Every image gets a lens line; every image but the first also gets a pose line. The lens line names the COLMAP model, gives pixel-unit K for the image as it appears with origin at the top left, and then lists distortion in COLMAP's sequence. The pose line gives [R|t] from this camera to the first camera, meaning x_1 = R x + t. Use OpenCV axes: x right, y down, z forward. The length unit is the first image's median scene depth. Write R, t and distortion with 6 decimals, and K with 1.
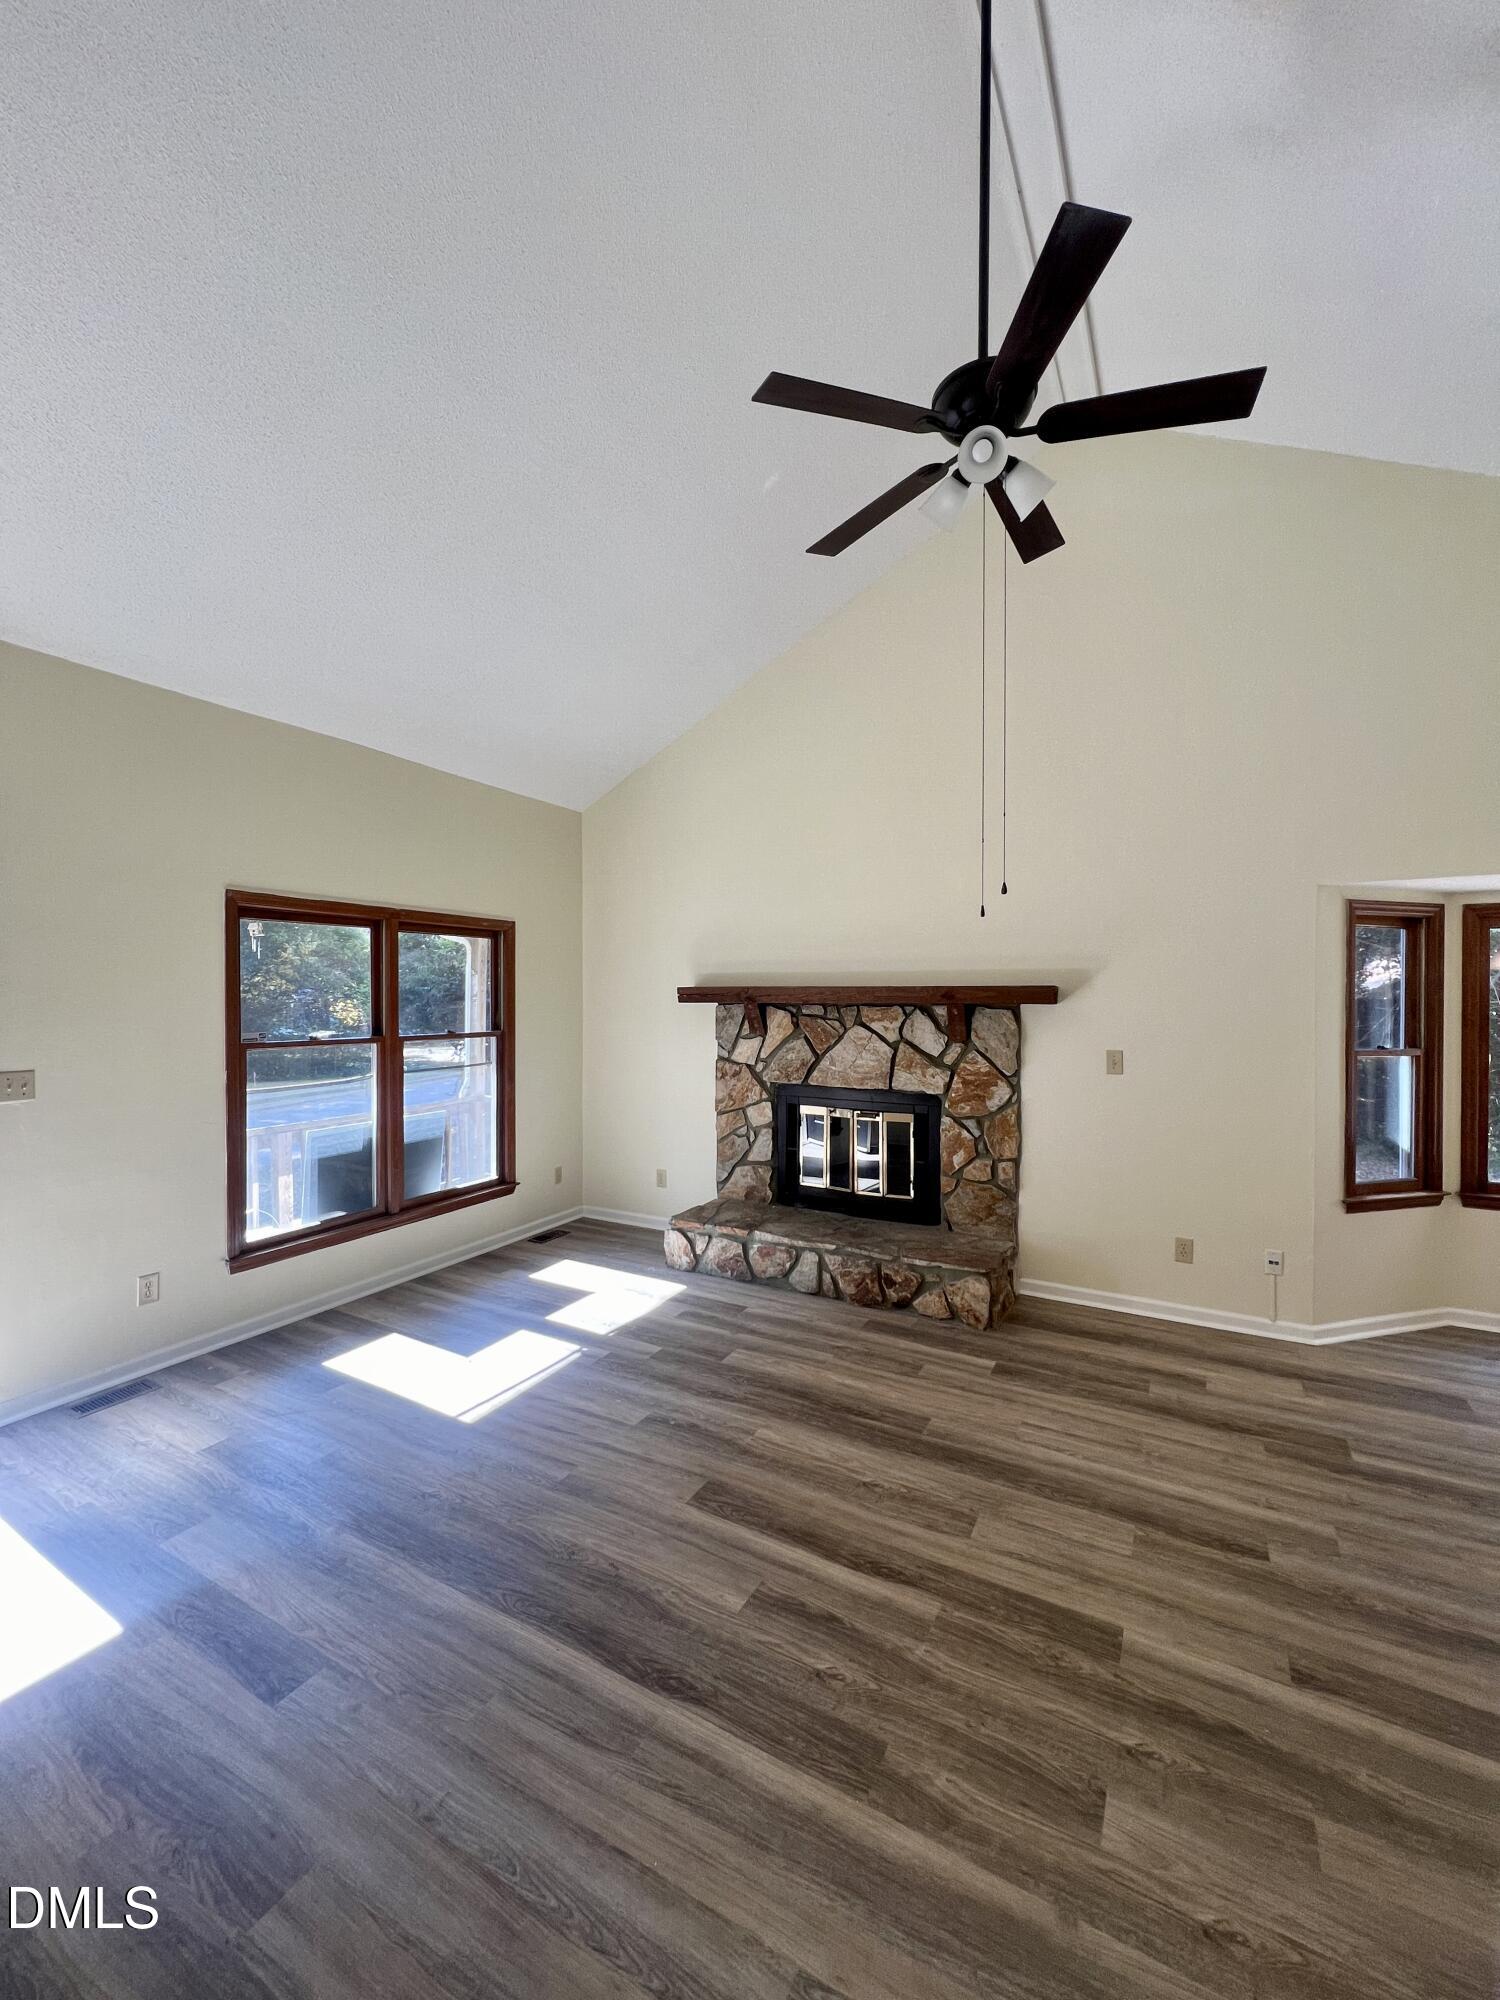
lens RADIAL K [[803.0, 0, 754.3], [0, 803.0, 996.5], [0, 0, 1]] dist [0.002911, 0.000054]
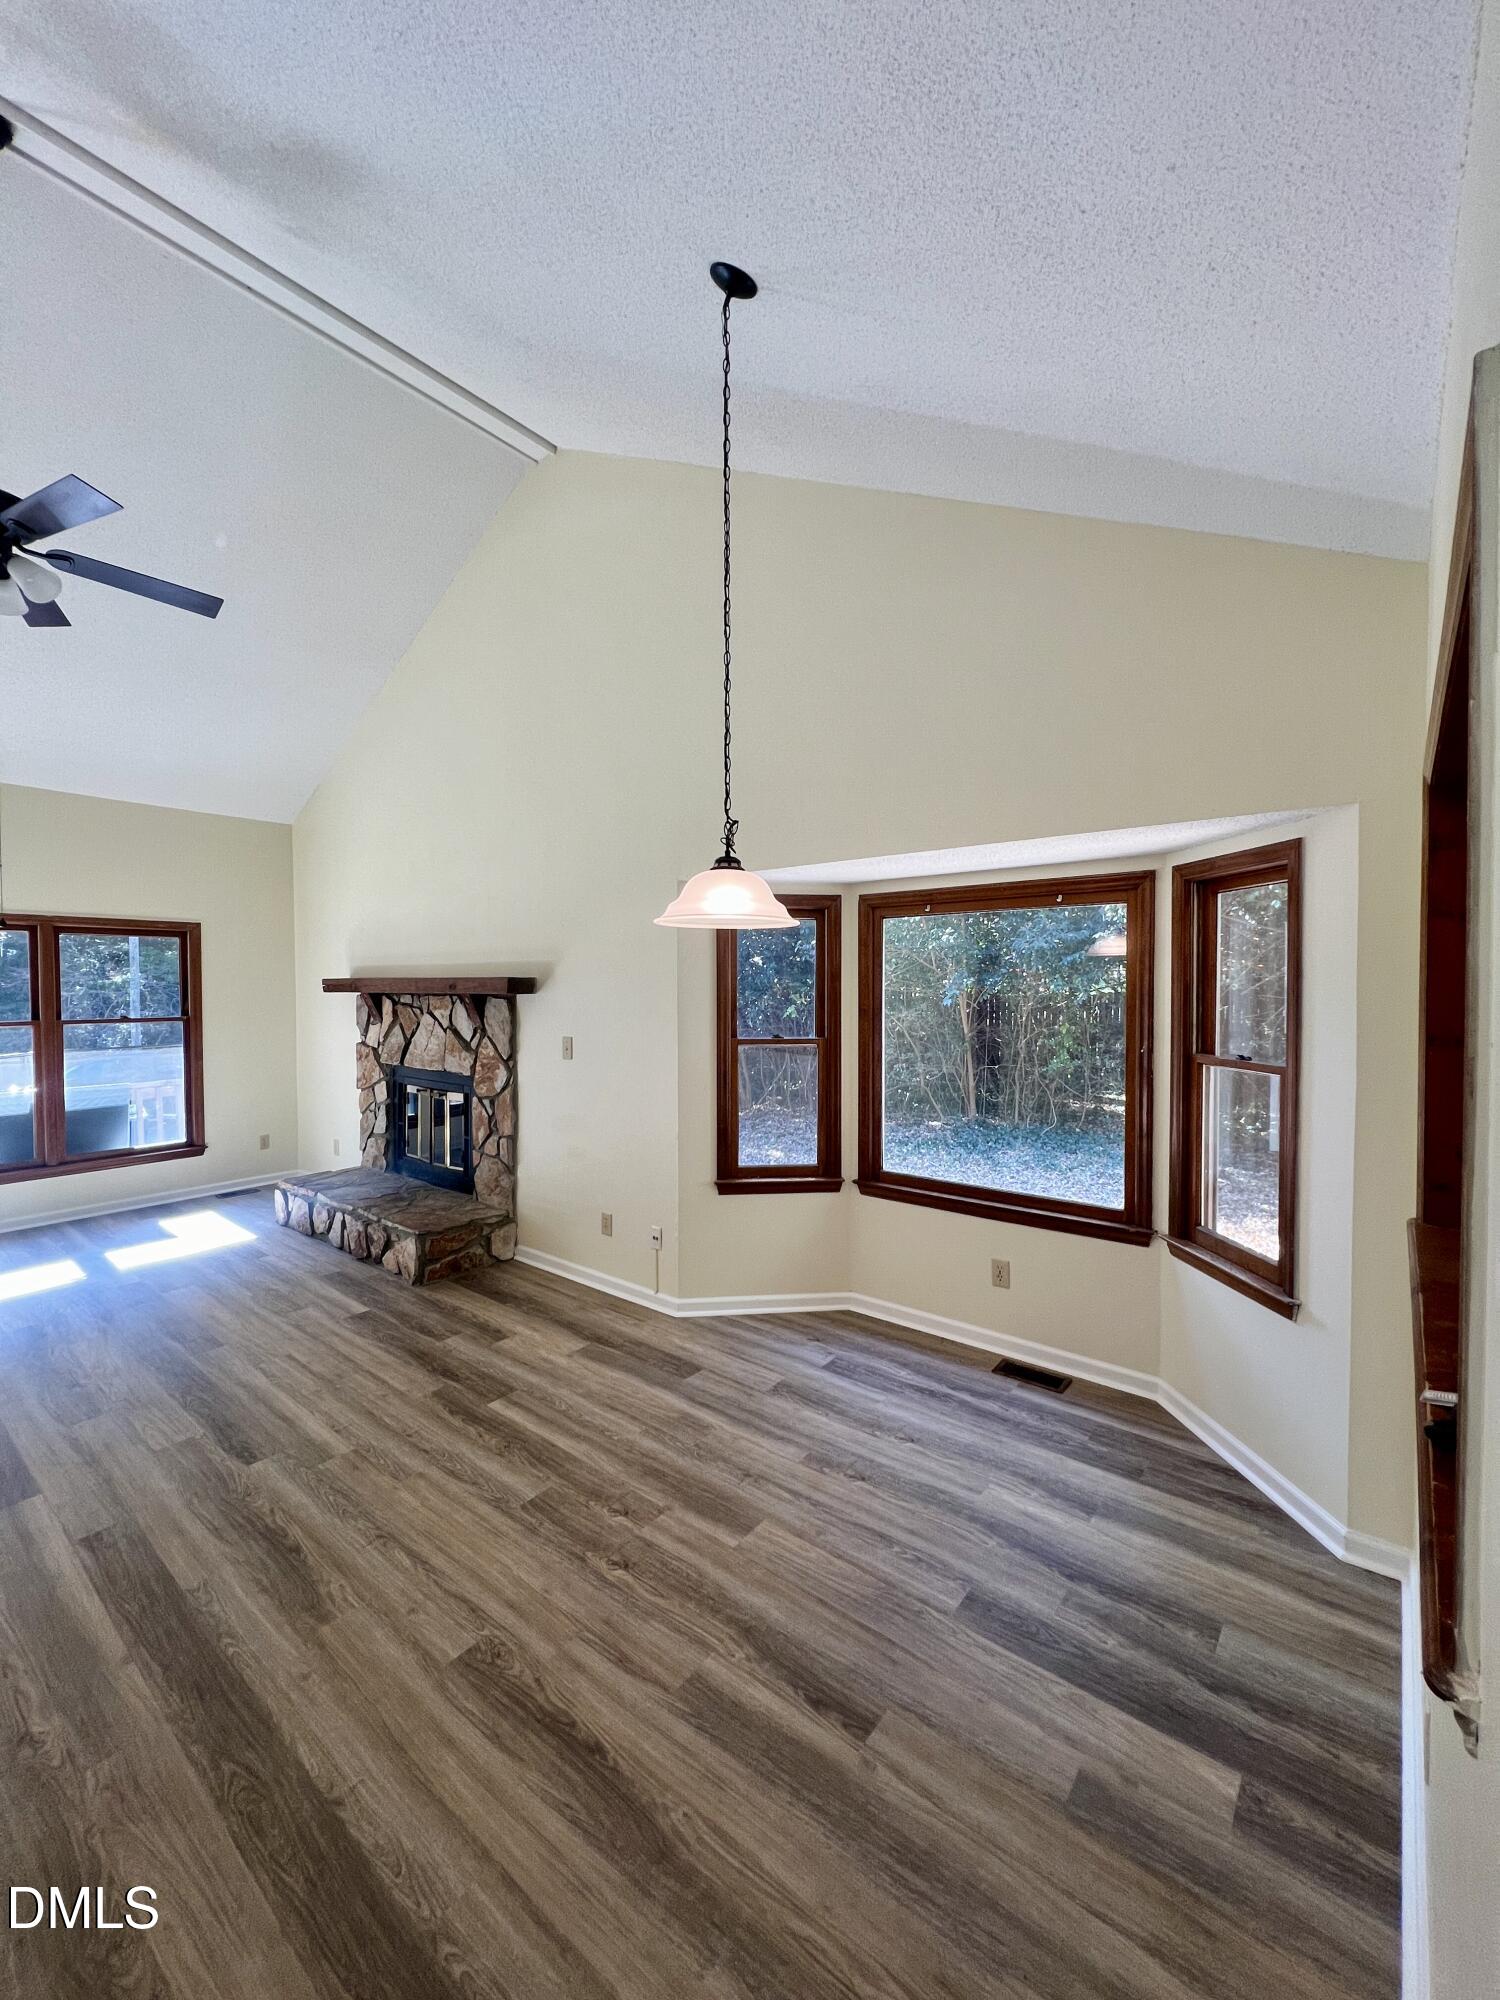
lens RADIAL K [[803.0, 0, 754.8], [0, 803.0, 999.0], [0, 0, 1]] dist [0.002911, 0.000054]
pose [[0.984282, 0.000937, -0.176603, 0.836844], [0.002375, 0.999825, 0.018539, -0.003032], [0.176589, -0.018667, 0.984108, -0.011077]]
